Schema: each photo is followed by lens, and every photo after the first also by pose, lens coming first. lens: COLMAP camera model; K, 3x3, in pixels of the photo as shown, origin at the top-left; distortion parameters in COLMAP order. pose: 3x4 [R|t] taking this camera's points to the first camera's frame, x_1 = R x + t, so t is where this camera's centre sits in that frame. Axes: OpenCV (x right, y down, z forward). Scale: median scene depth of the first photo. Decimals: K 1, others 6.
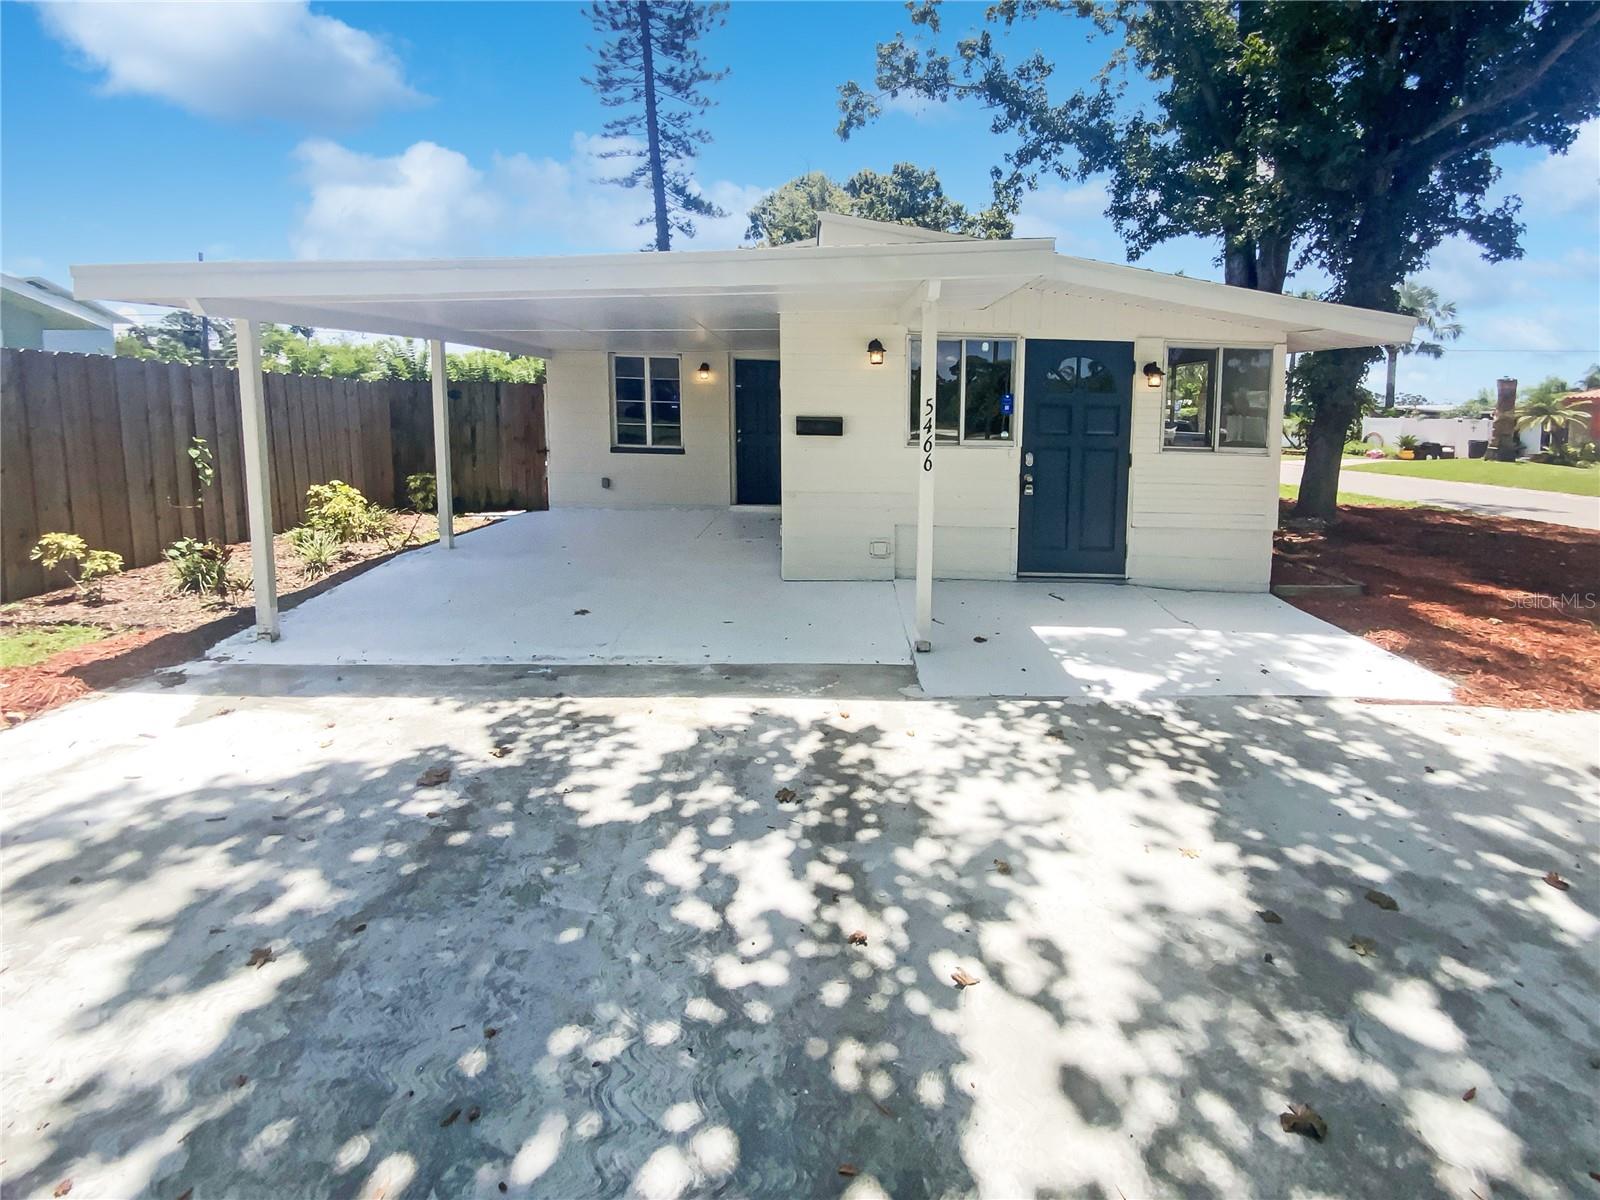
lens RADIAL K [[714.2, 0, 817.0], [0, 714.2, 440.8], [0, 0, 1]] dist [0.010093, -0.010207]
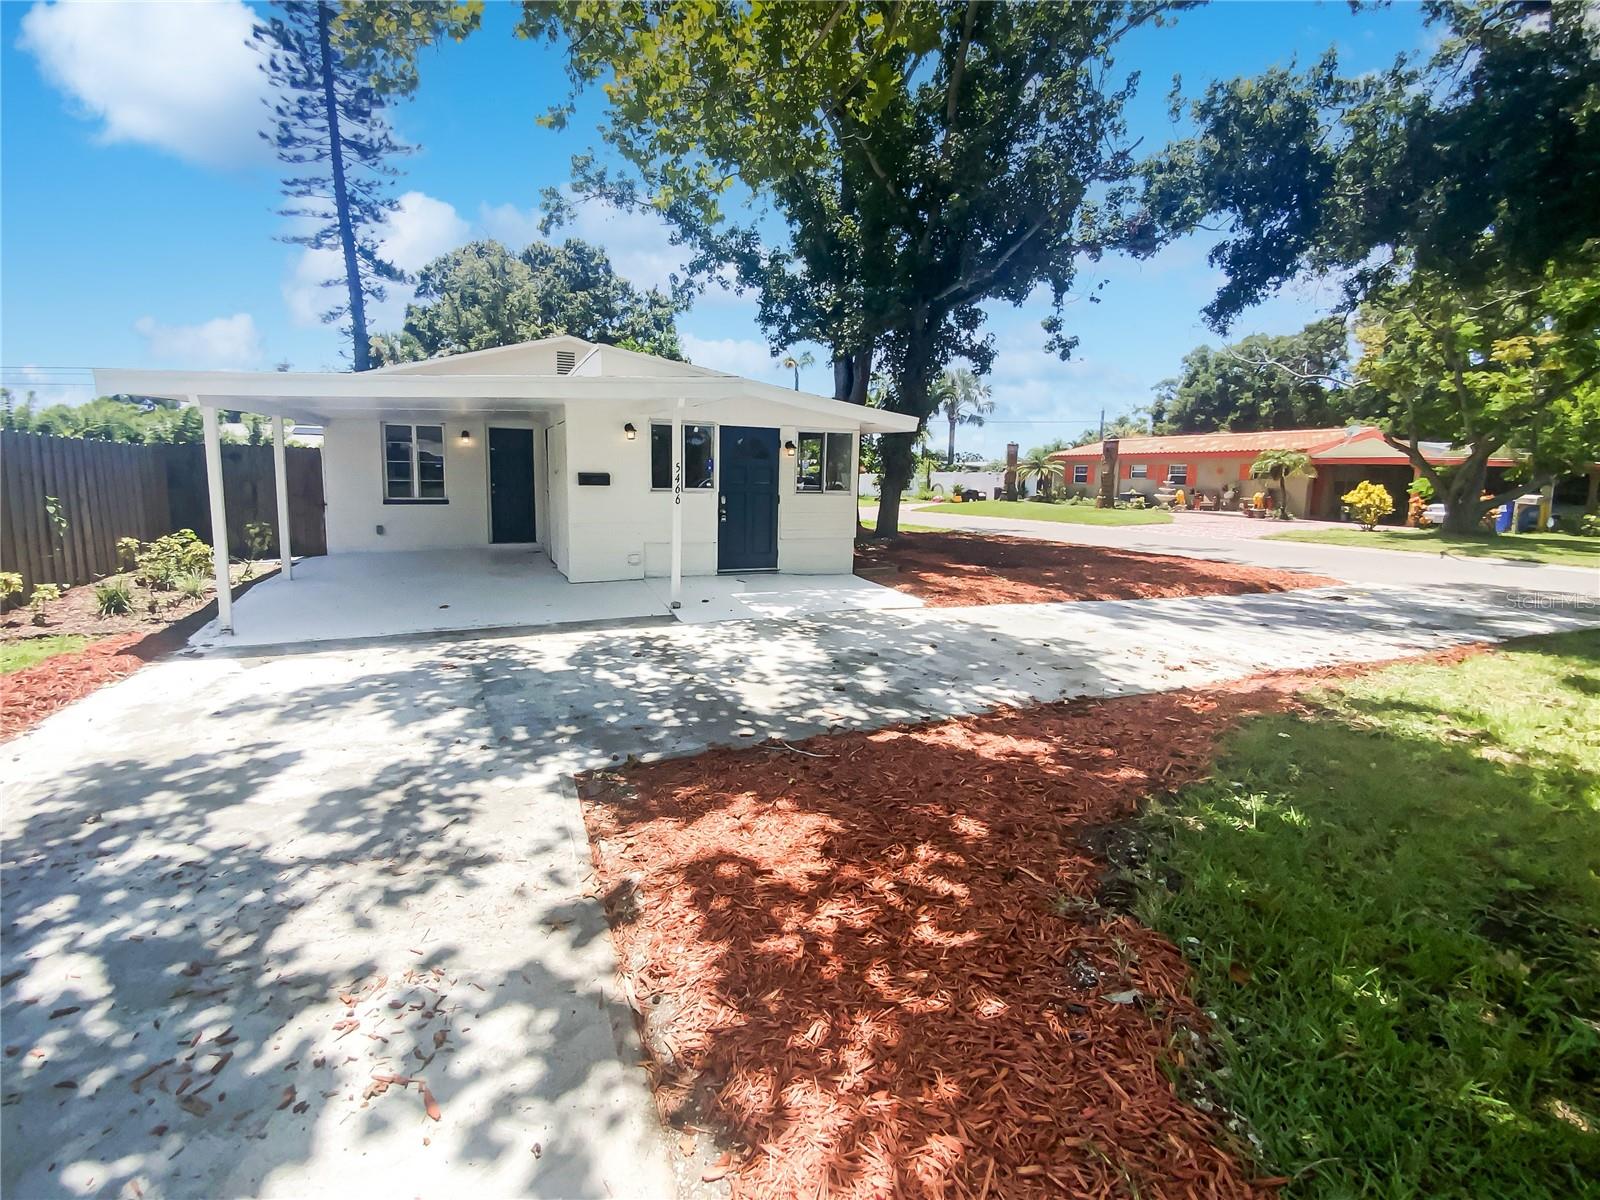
lens RADIAL K [[684.0, 0, 709.4], [0, 684.0, 551.6], [0, 0, 1]] dist [0.002023, -0.008182]
pose [[0.946957, -0.044506, 0.318264, -0.119425], [0.019004, 0.996386, 0.082791, 0.008242], [-0.320799, -0.072352, 0.944380, -0.242815]]
